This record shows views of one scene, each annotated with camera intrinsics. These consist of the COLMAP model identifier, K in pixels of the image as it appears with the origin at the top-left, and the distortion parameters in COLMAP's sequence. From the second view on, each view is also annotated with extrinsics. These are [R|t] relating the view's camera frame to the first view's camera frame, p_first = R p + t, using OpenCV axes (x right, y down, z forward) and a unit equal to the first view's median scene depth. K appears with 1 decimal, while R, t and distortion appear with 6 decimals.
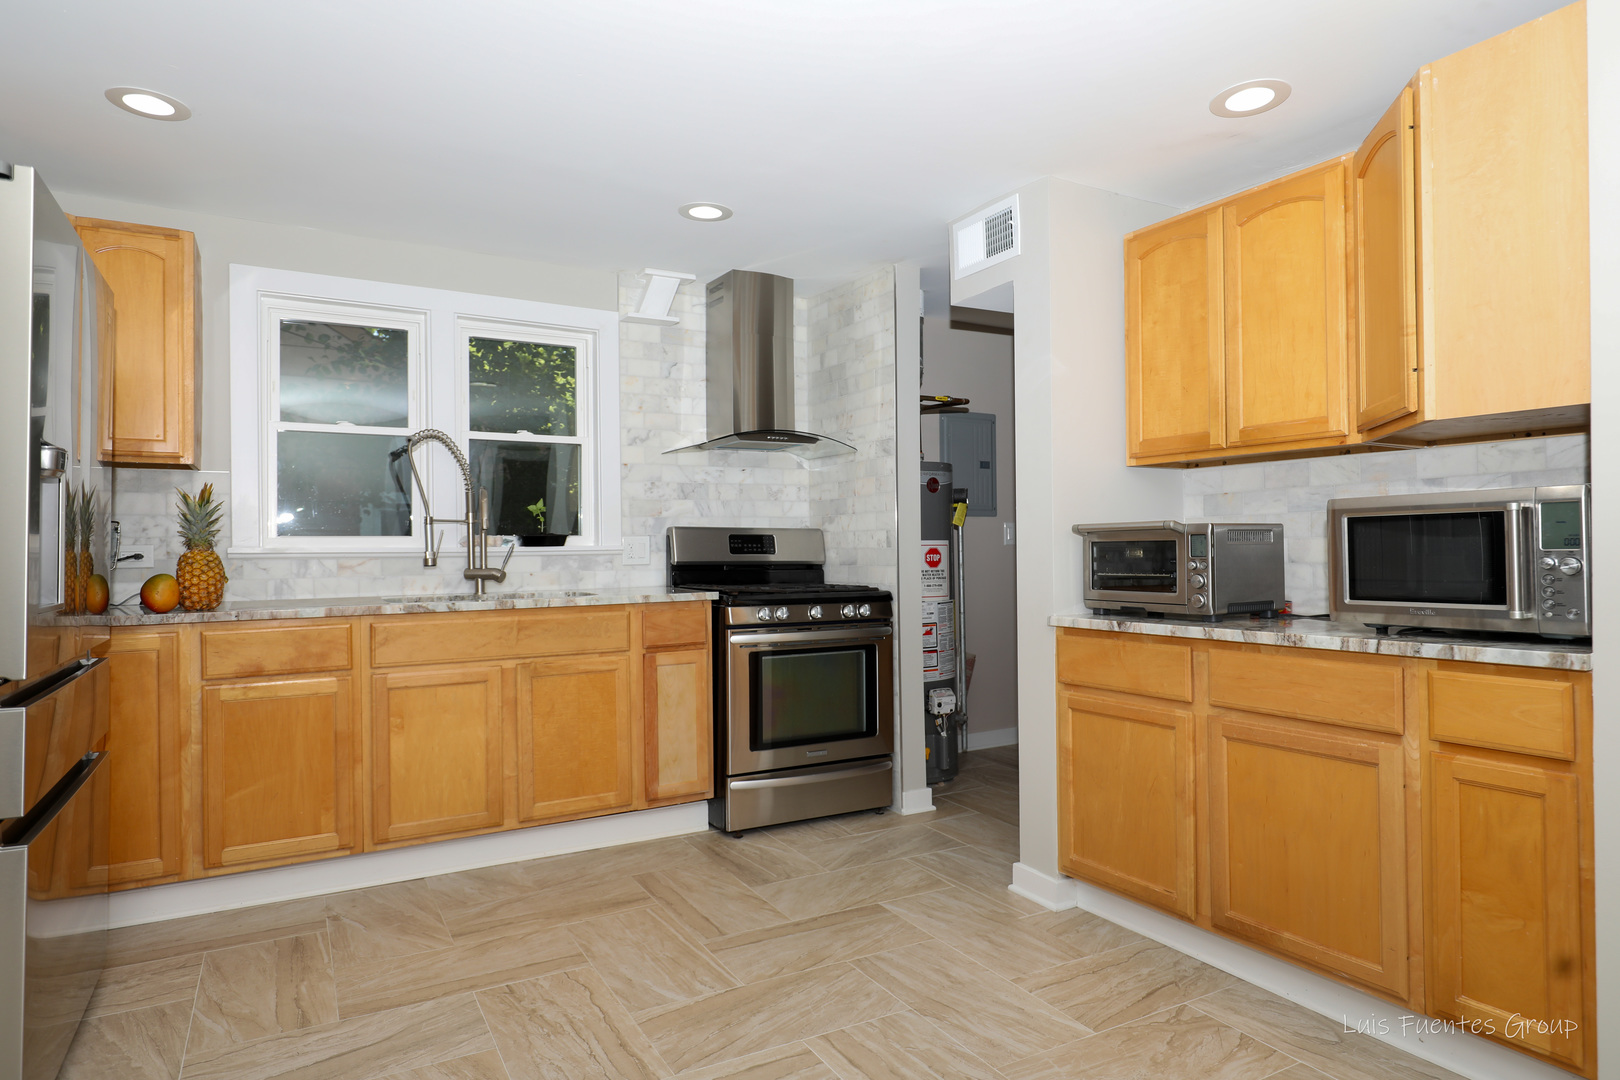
lens RADIAL K [[934.8, 0, 810.8], [0, 934.8, 539.7], [0, 0, 1]] dist [0.000870, 0.000513]
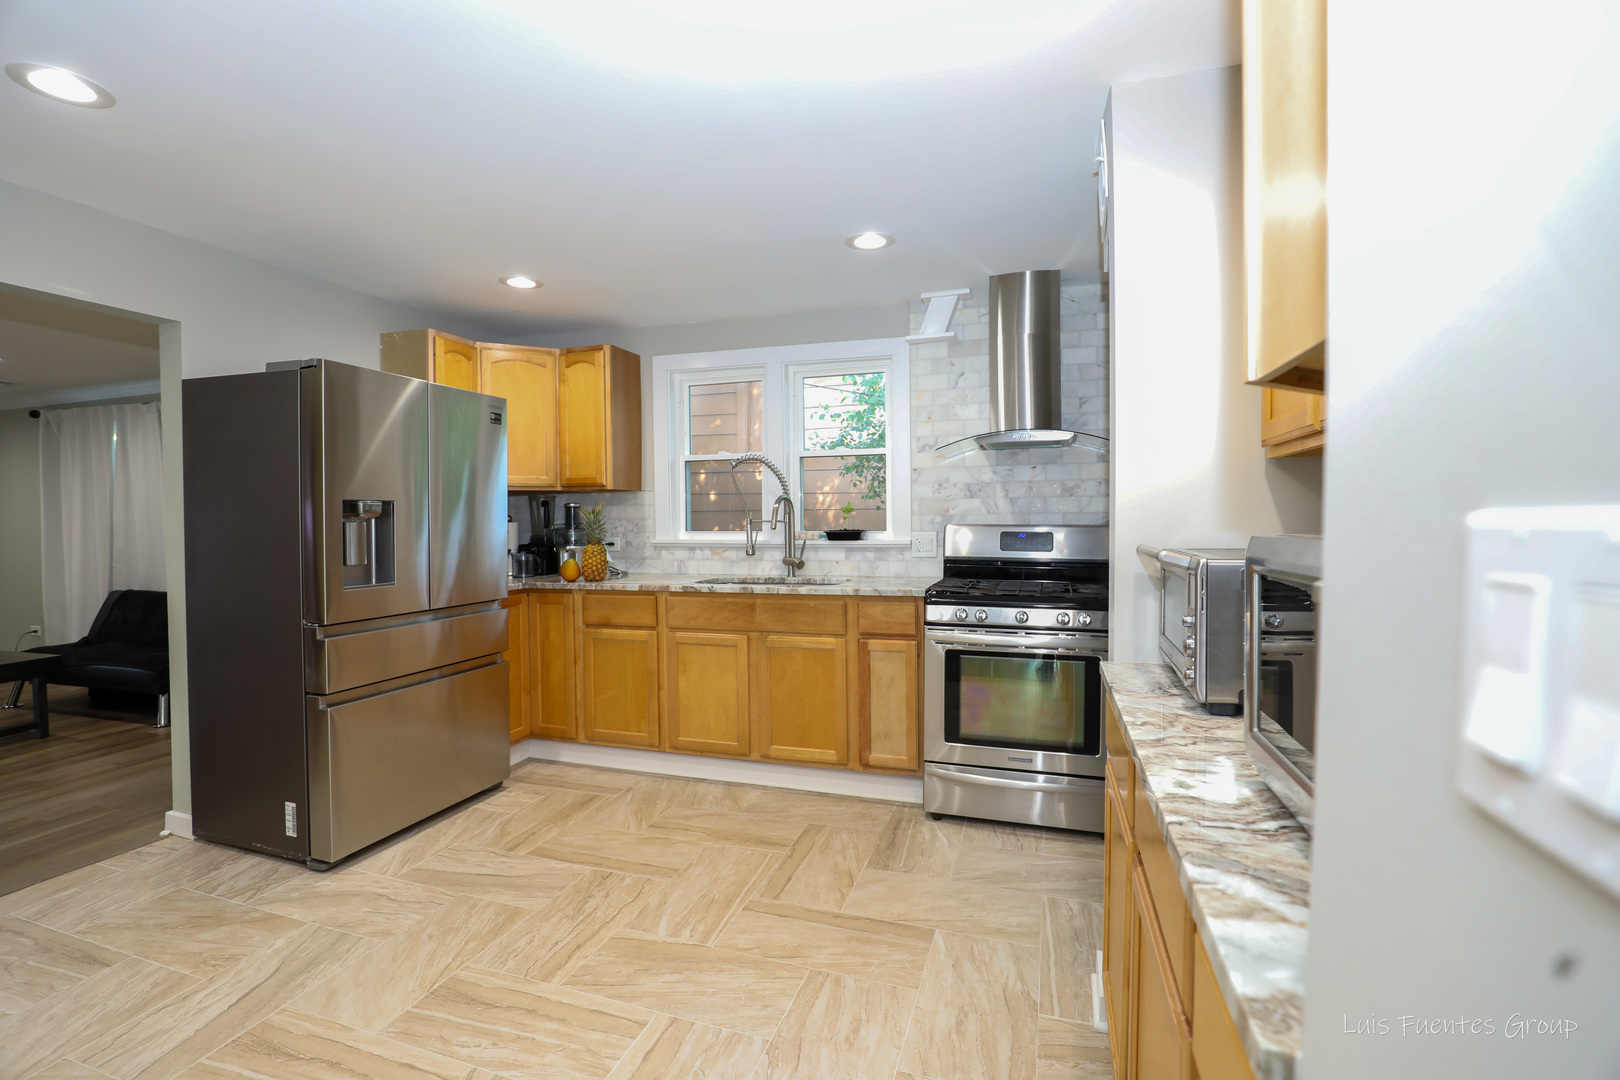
lens RADIAL K [[739.0, 0, 805.4], [0, 739.0, 536.2], [0, 0, 1]] dist [-0.022729, 0.000433]
pose [[0.673260, 0.019612, -0.739145, 0.488871], [0.006473, 0.999454, 0.032416, -0.037313], [0.739377, -0.026609, 0.672766, 0.371540]]
